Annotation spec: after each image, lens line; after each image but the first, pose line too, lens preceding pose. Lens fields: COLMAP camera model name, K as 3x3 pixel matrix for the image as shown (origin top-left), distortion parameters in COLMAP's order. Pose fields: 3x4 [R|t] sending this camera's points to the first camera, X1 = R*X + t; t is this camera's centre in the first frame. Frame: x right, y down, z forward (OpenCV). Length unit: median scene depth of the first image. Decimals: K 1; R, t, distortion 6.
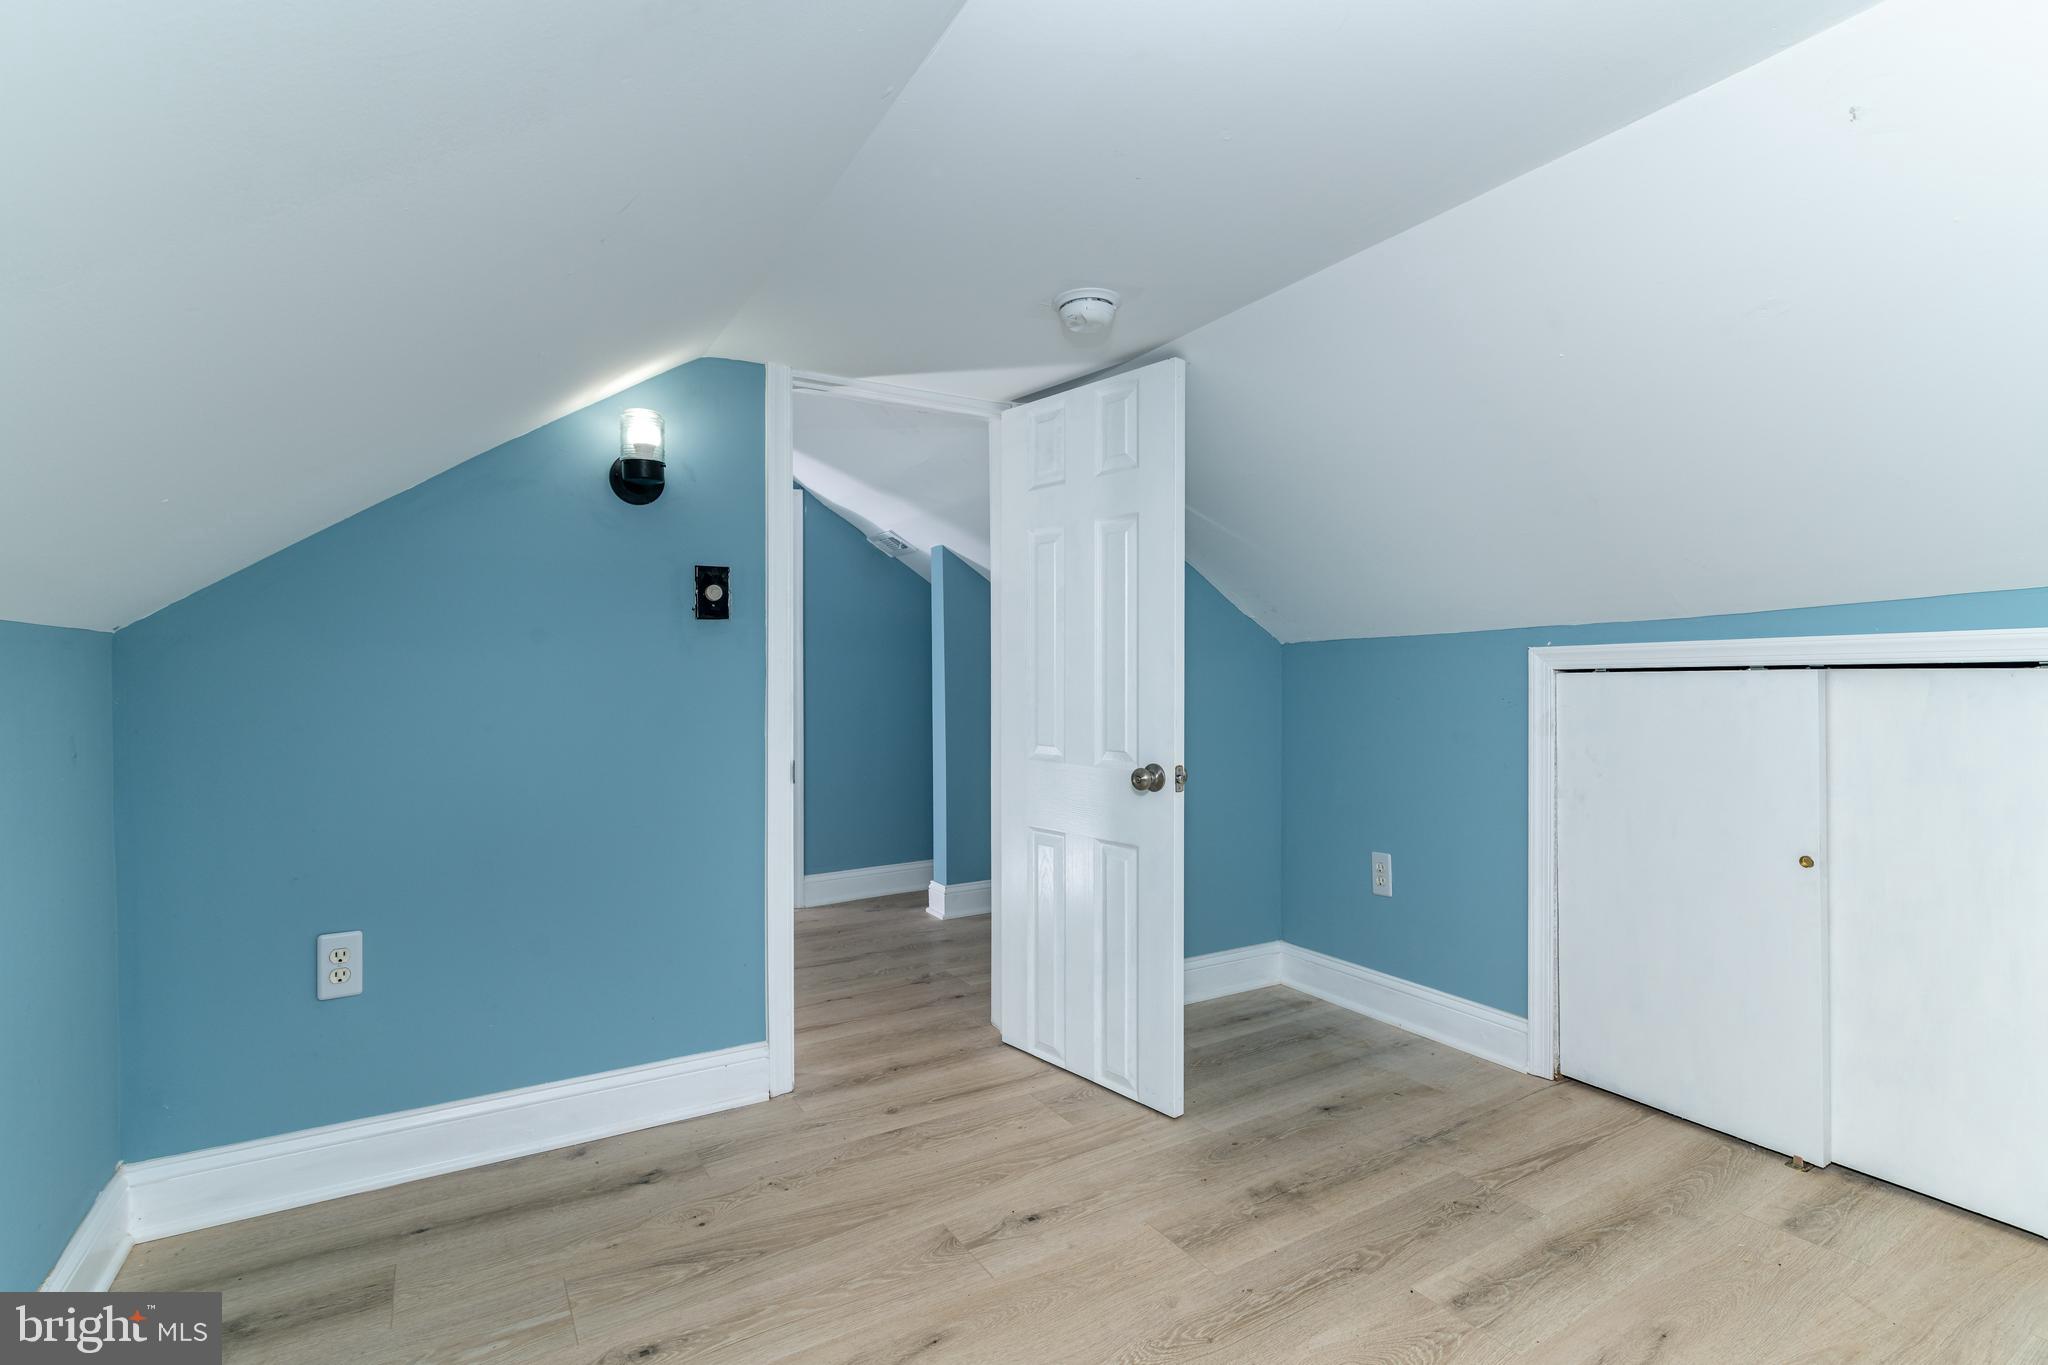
lens RADIAL K [[943.1, 0, 1037.3], [0, 943.1, 681.4], [0, 0, 1]] dist [0.002059, -0.000187]
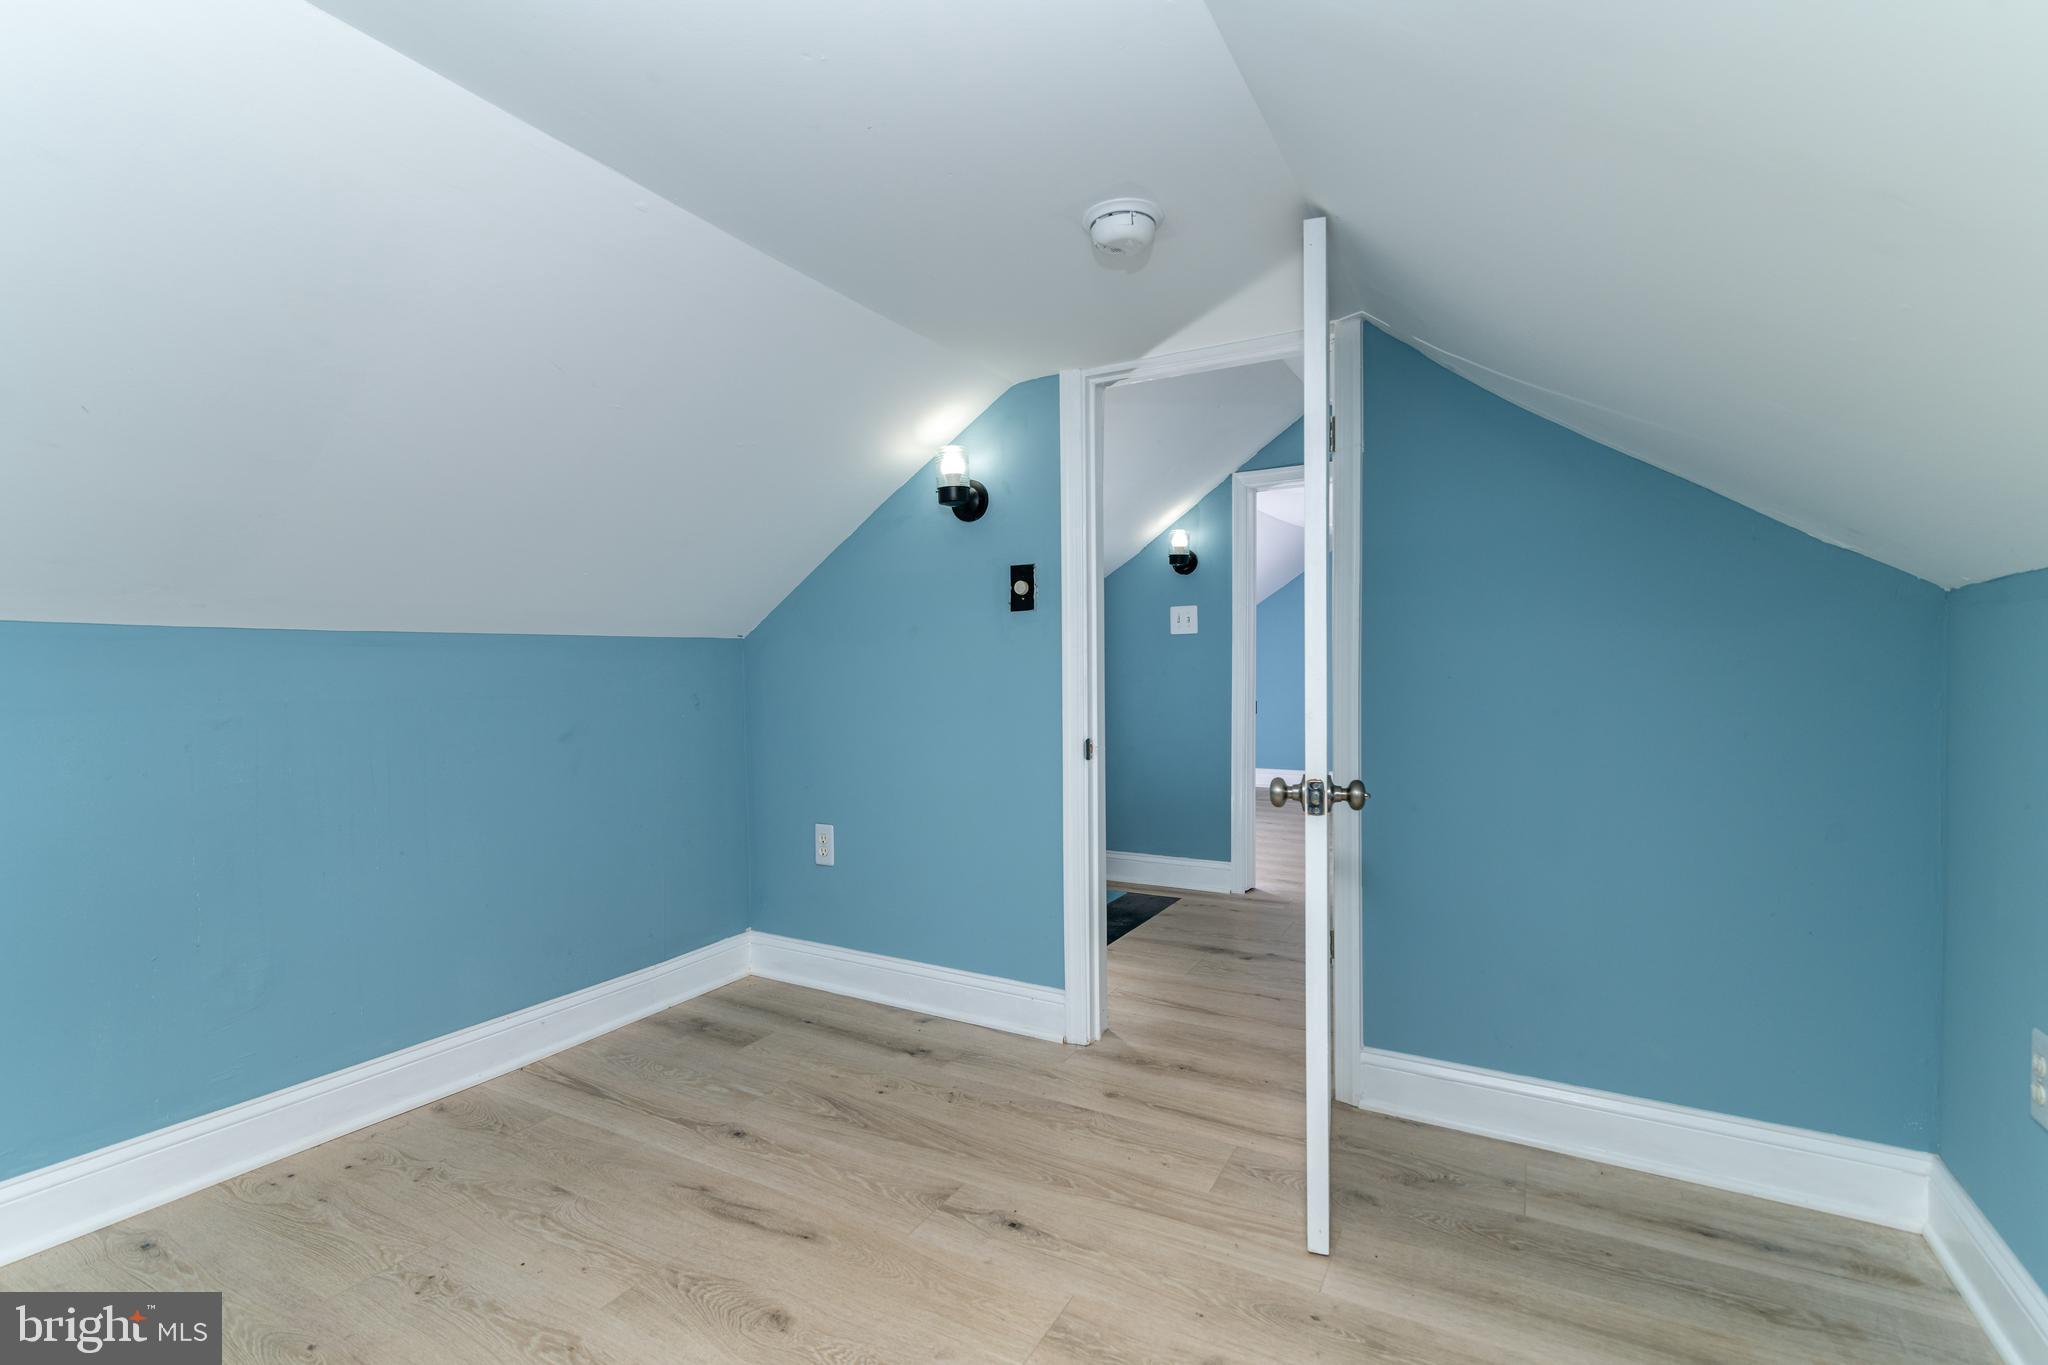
lens RADIAL K [[943.1, 0, 1037.3], [0, 943.1, 681.4], [0, 0, 1]] dist [0.002059, -0.000187]
pose [[0.497958, 0.017259, -0.867029, 0.688237], [0.002706, 0.999766, 0.021455, -0.004165], [0.867197, -0.013030, 0.497795, 0.455232]]
